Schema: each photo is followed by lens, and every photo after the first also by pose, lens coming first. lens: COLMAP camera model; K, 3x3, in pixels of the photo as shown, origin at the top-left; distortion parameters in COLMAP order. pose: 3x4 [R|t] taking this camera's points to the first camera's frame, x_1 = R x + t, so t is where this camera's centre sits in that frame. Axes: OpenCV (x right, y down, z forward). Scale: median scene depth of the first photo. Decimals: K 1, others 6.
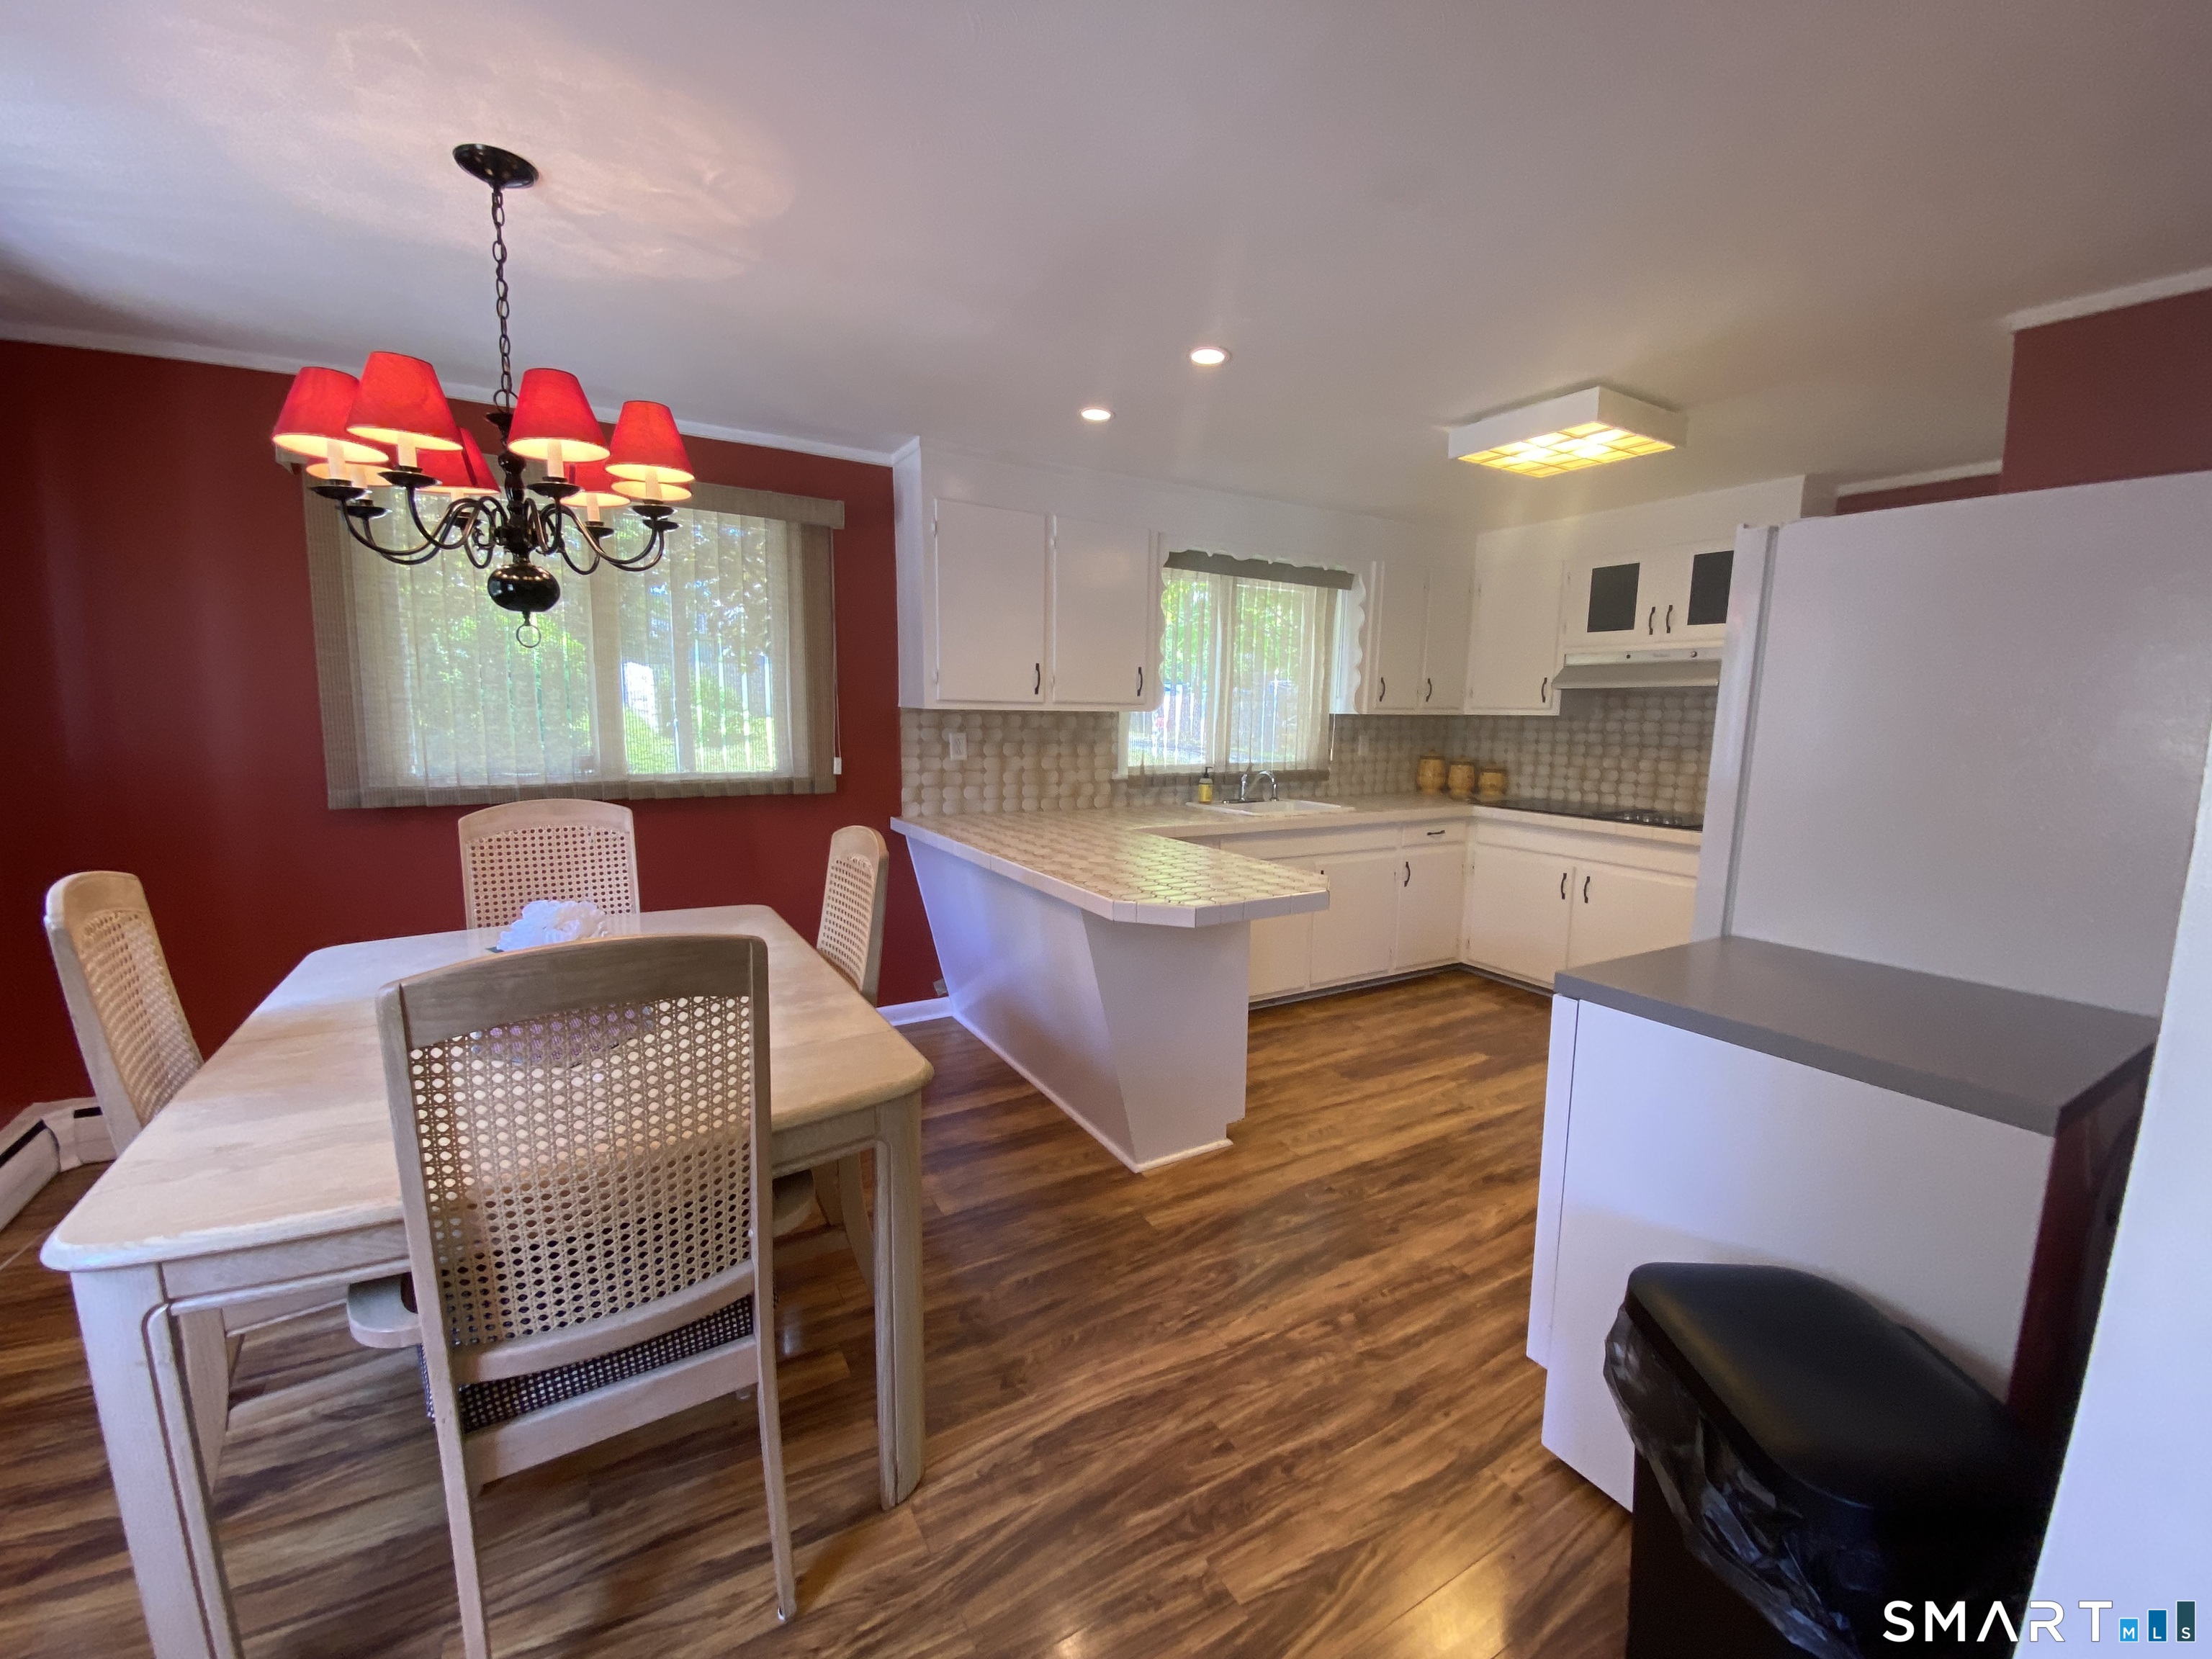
lens RADIAL K [[899.8, 0, 1103.8], [0, 899.8, 819.2], [0, 0, 1]] dist [-0.007139, -0.002096]
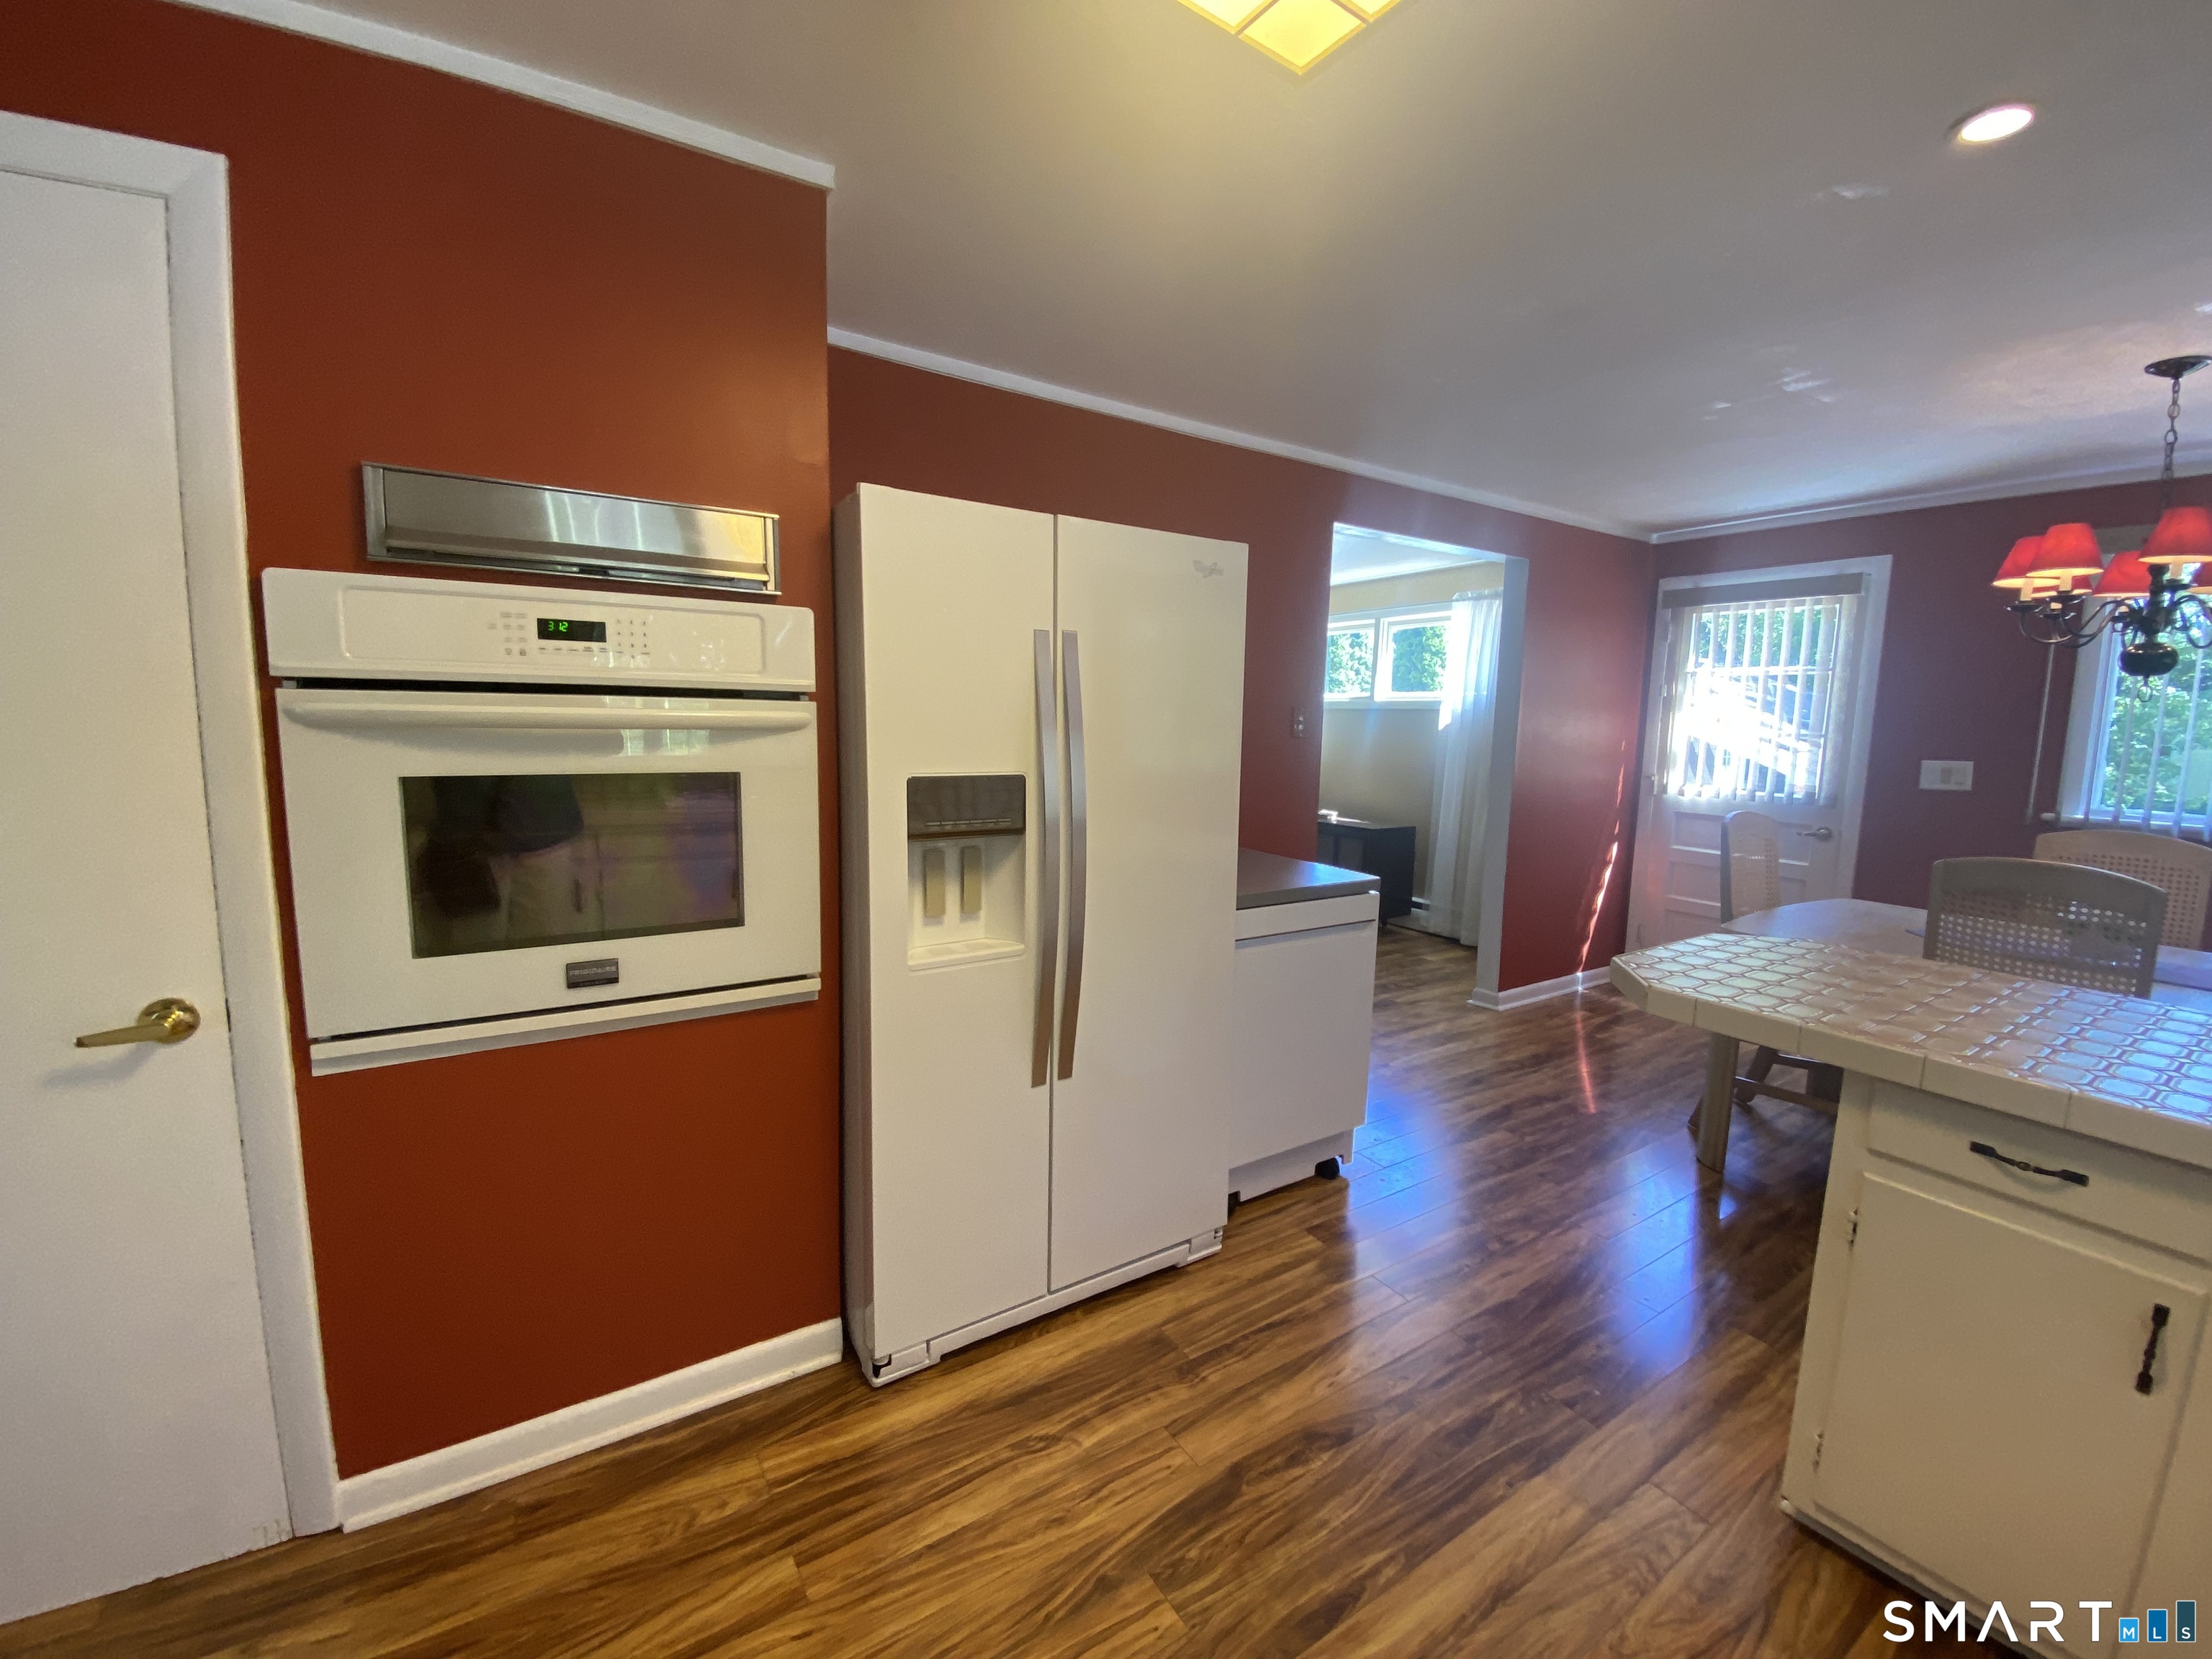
lens RADIAL K [[899.8, 0, 1104.7], [0, 899.8, 811.5], [0, 0, 1]] dist [-0.007139, -0.002096]
pose [[-0.998568, -0.038874, -0.036752, 0.376053], [-0.046363, 0.971610, 0.232000, -0.104374], [0.026690, 0.233371, -0.972021, 0.890608]]
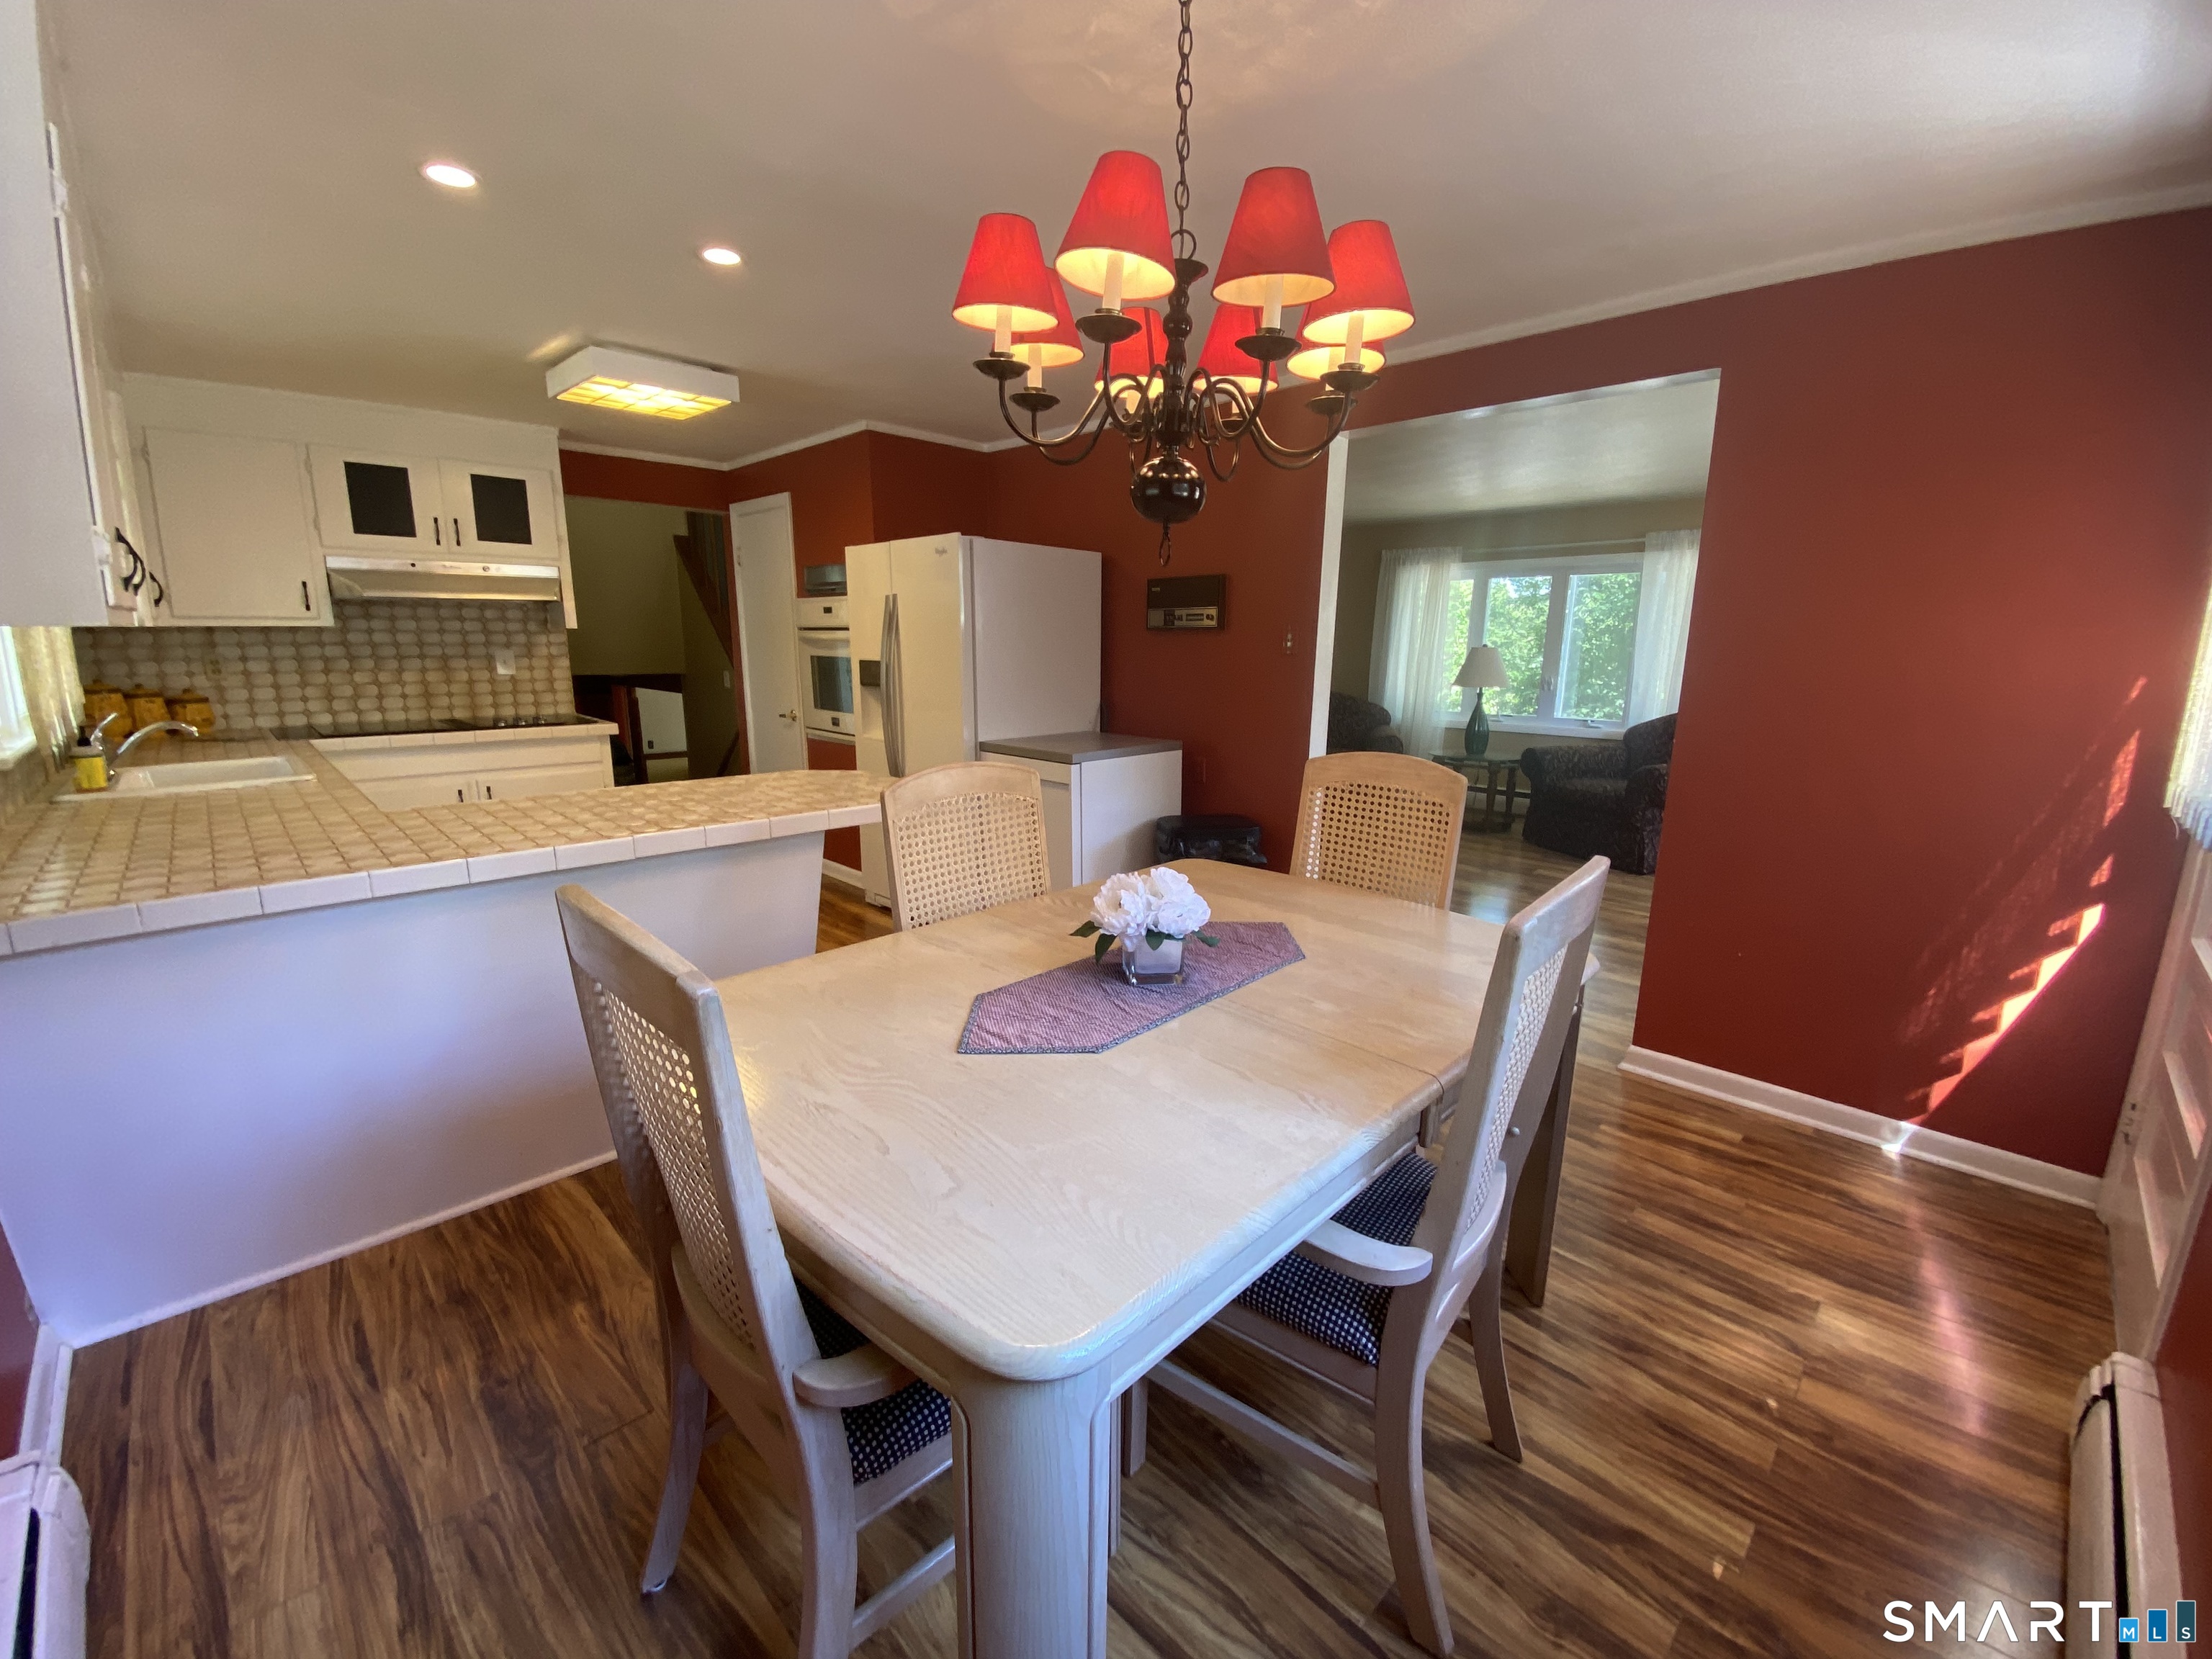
lens RADIAL K [[899.8, 0, 1103.6], [0, 899.8, 823.2], [0, 0, 1]] dist [-0.007139, -0.002096]
pose [[-0.237342, -0.213306, 0.947718, -0.553715], [0.105953, 0.964090, 0.243525, -0.064488], [-0.965631, 0.158212, -0.206218, 0.495974]]
